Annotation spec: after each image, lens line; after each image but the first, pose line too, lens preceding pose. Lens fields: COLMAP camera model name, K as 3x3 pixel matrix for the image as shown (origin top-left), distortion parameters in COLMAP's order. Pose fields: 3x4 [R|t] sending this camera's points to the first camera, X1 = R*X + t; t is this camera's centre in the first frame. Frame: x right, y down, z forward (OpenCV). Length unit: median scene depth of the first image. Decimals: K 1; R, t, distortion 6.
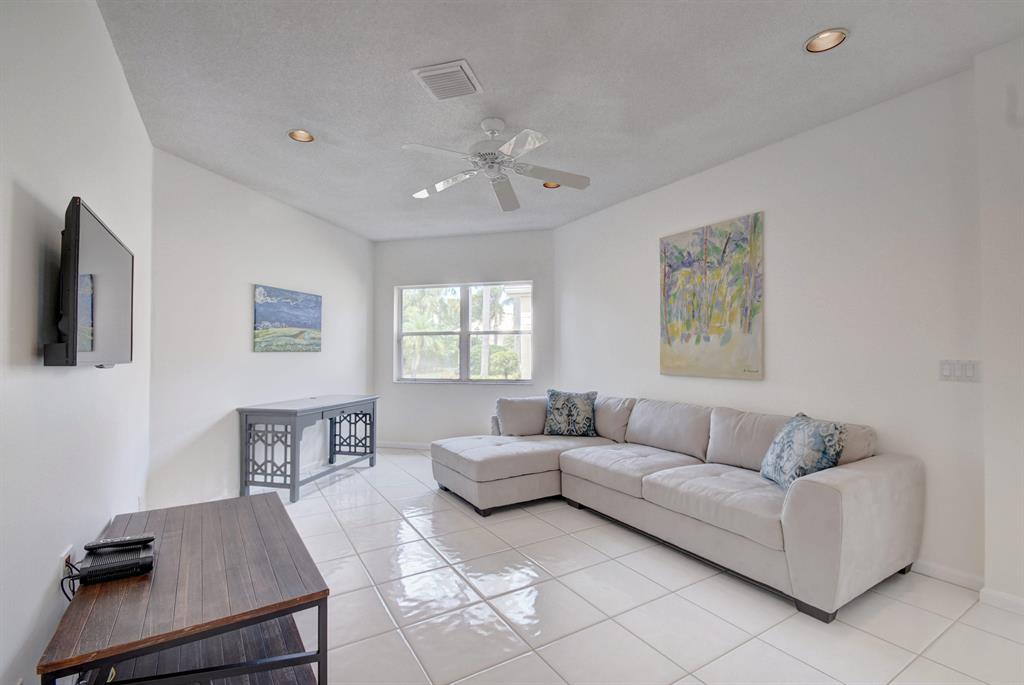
lens RADIAL K [[449.6, 0, 511.6], [0, 449.6, 345.3], [0, 0, 1]] dist [0.003127, -0.009113]
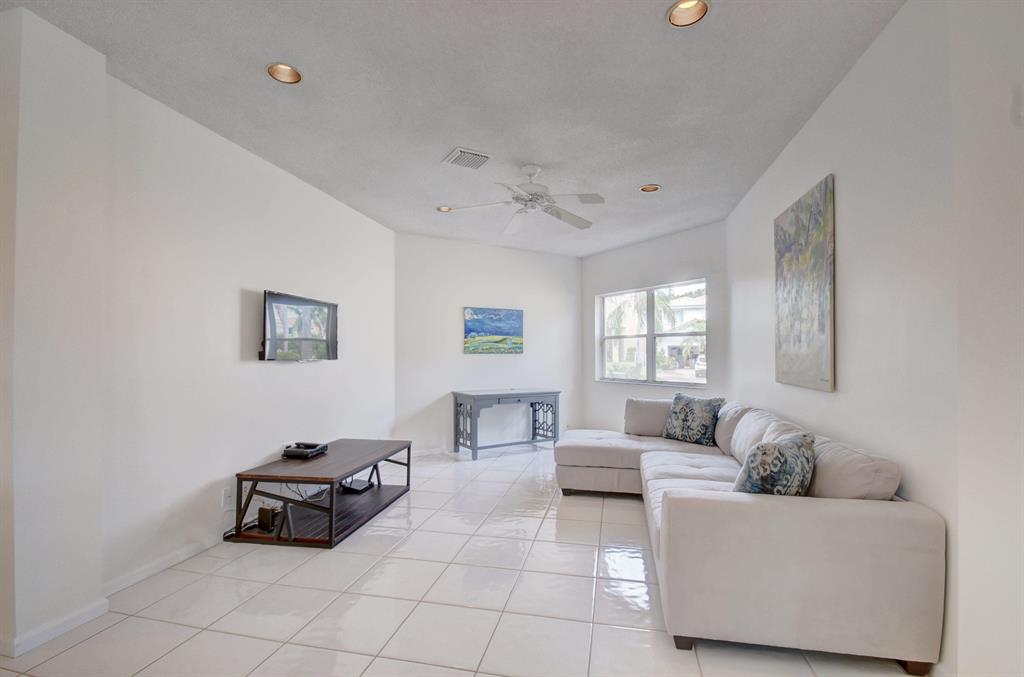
lens RADIAL K [[458.0, 0, 514.9], [0, 458.0, 346.7], [0, 0, 1]] dist [0.000348, 0.000149]
pose [[0.727529, -0.008682, -0.686022, 0.533813], [0.009497, 0.999952, -0.002582, -0.002406], [0.686012, -0.004637, 0.727576, 0.039698]]
